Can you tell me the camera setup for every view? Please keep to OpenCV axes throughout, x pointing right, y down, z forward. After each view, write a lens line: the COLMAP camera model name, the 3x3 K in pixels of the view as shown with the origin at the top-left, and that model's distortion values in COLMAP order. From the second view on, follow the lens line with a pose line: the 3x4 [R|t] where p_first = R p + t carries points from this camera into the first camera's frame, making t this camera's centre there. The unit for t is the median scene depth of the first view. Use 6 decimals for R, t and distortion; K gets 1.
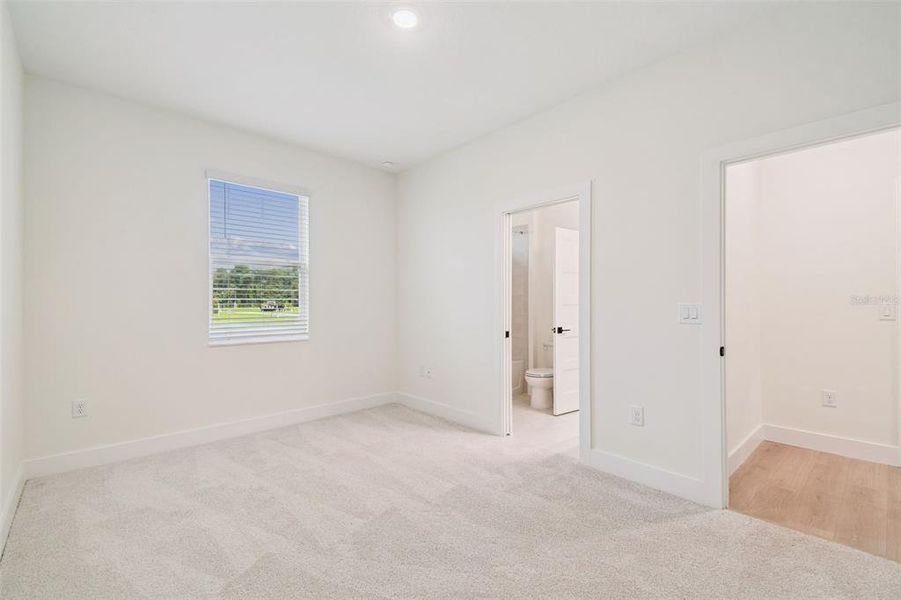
lens RADIAL K [[394.7, 0, 449.0], [0, 394.7, 299.3], [0, 0, 1]] dist [0.045200, -0.021006]
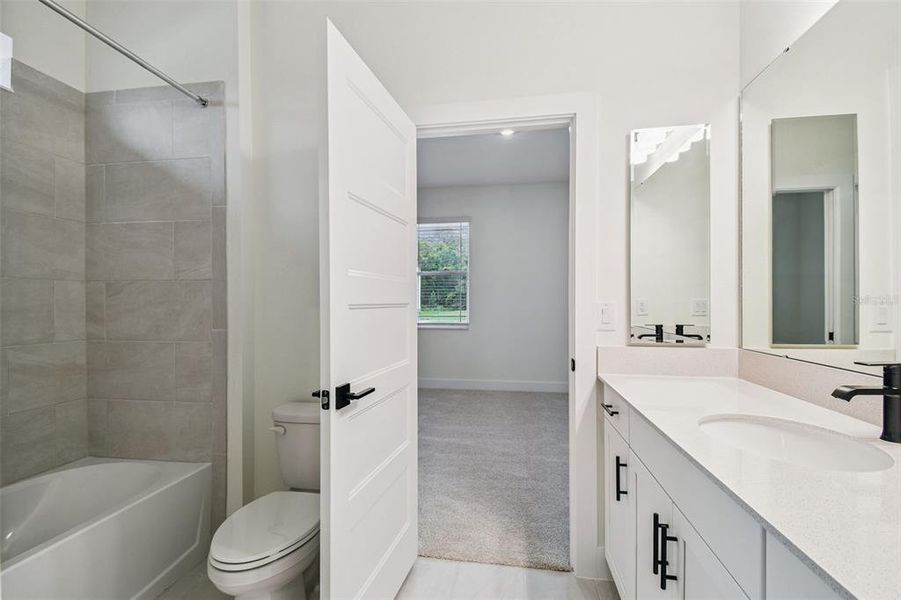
lens RADIAL K [[394.7, 0, 449.0], [0, 394.7, 299.3], [0, 0, 1]] dist [0.045200, -0.021006]
pose [[0.777443, -0.008333, 0.628899, 0.129919], [0.002487, 0.999945, 0.010175, 0.004096], [-0.628949, -0.006346, 0.777421, 0.596566]]
